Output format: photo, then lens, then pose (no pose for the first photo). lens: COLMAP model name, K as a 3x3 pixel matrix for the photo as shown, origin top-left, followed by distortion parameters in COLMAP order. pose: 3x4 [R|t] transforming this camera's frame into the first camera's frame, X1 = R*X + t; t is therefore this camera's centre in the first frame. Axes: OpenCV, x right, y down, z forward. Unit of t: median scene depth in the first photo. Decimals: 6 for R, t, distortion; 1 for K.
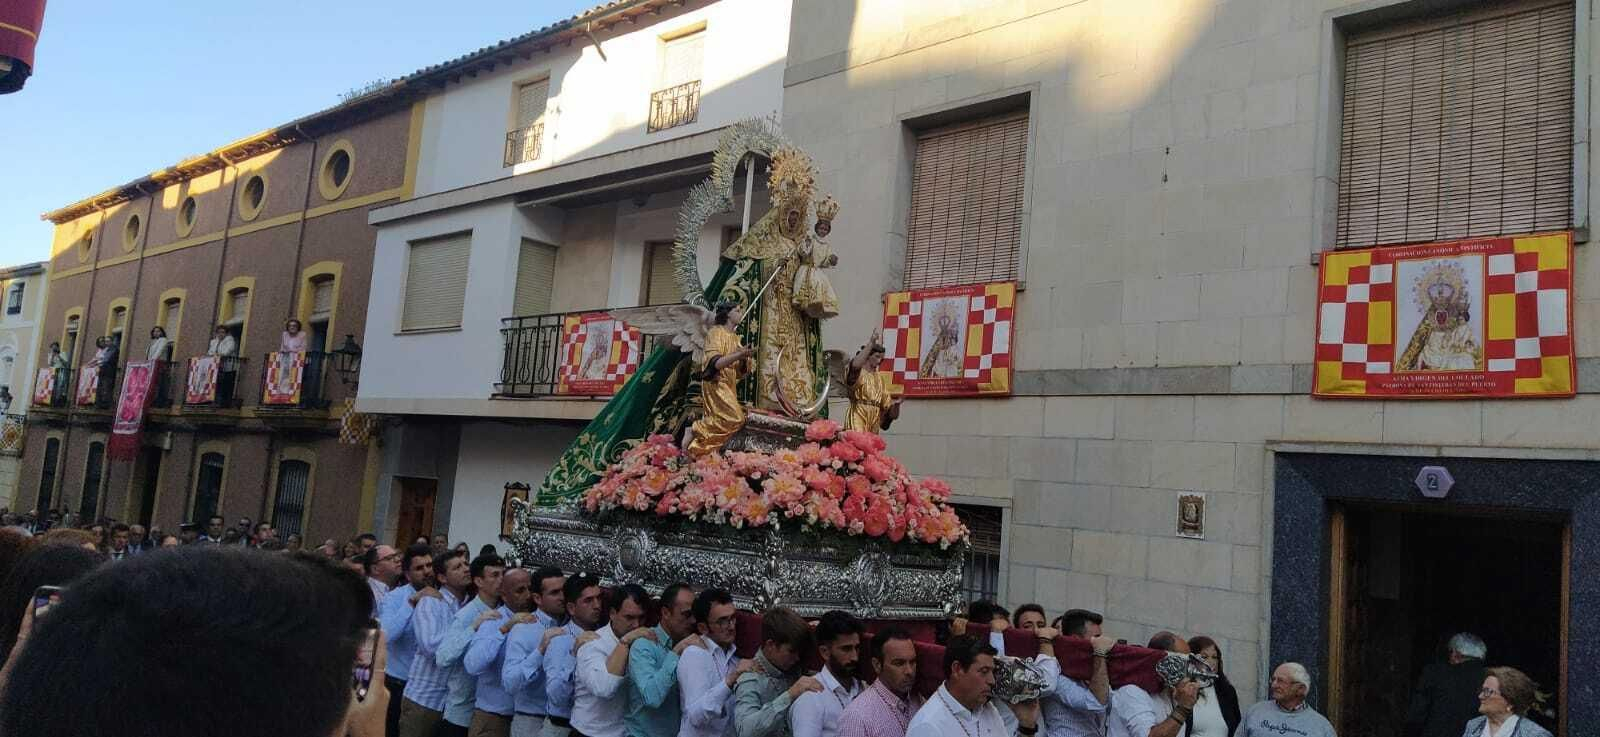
lens RADIAL K [[1168.4, 0, 800.0], [0, 1168.4, 368.5], [0, 0, 1]] dist [0.046447, -0.001139]
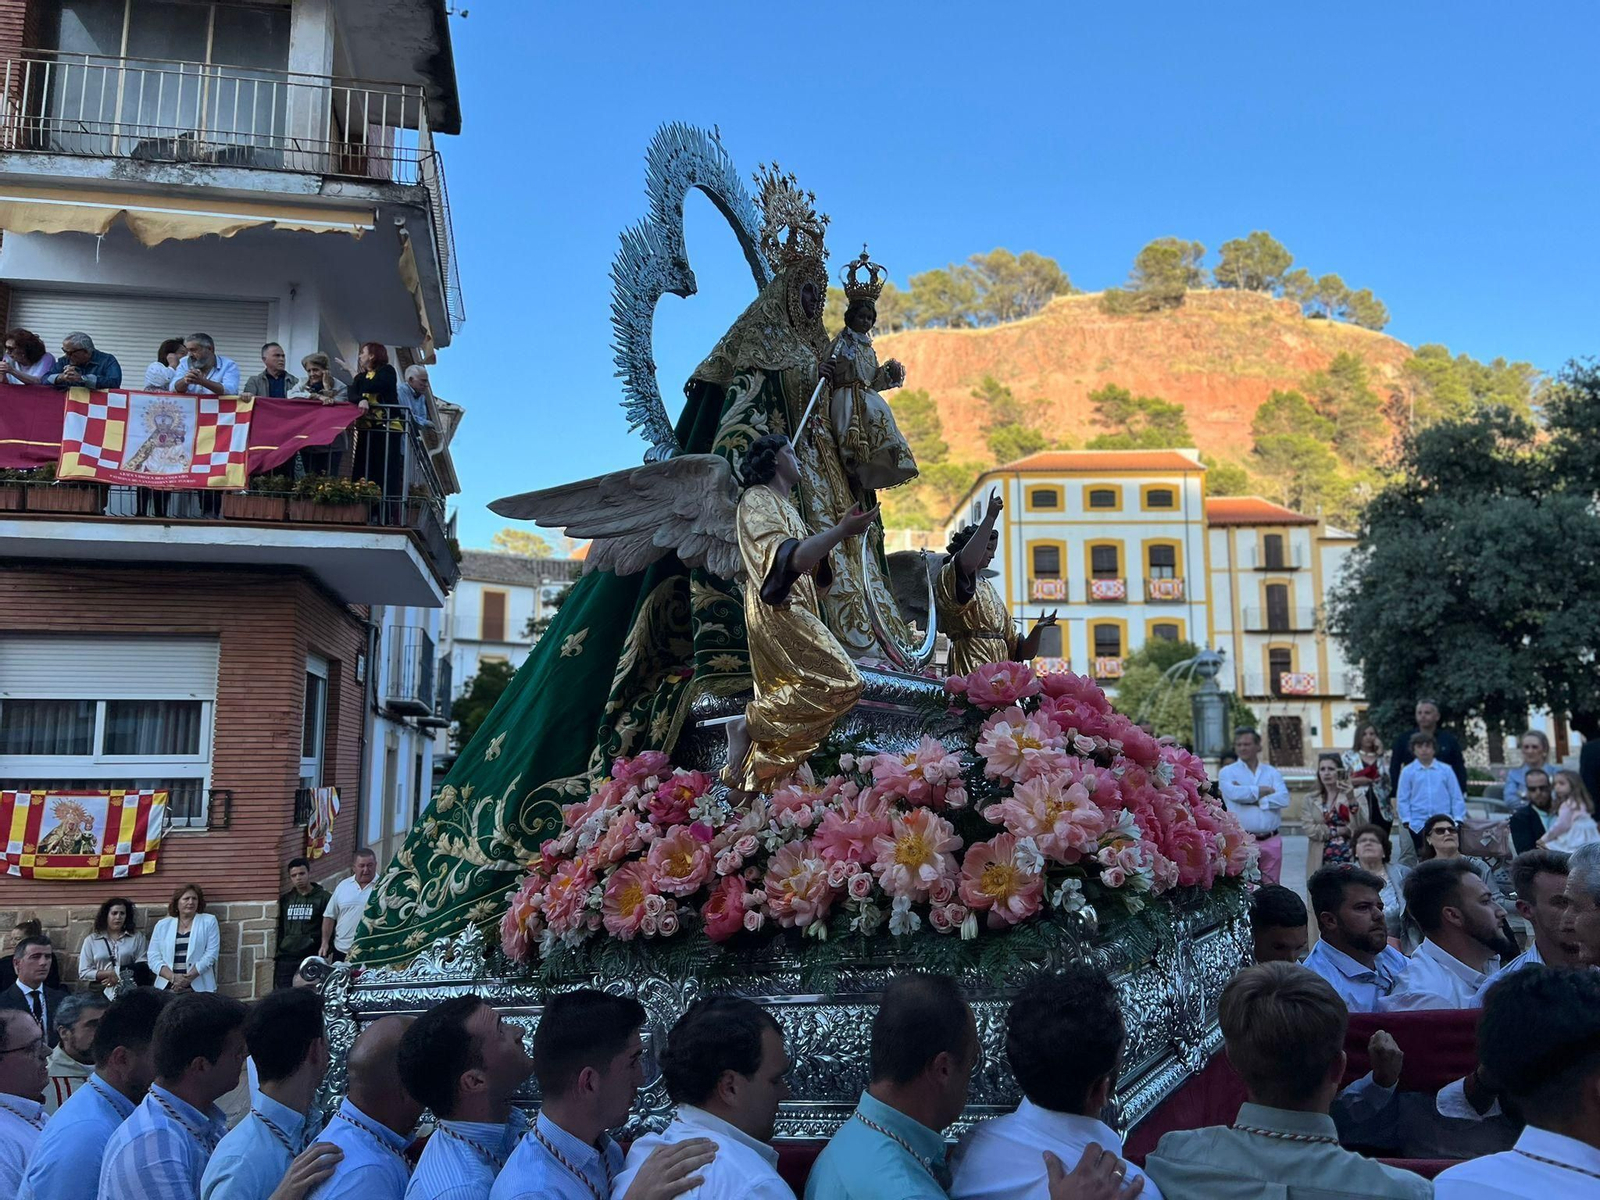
lens RADIAL K [[1228.1, 0, 801.8], [0, 1228.1, 560.2], [0, 0, 1]] dist [-0.004878, -0.001677]
pose [[0.961190, -0.136204, 0.239920, -0.161631], [0.159466, 0.983934, -0.080280, 0.029794], [-0.225131, 0.115423, 0.967468, 0.506798]]
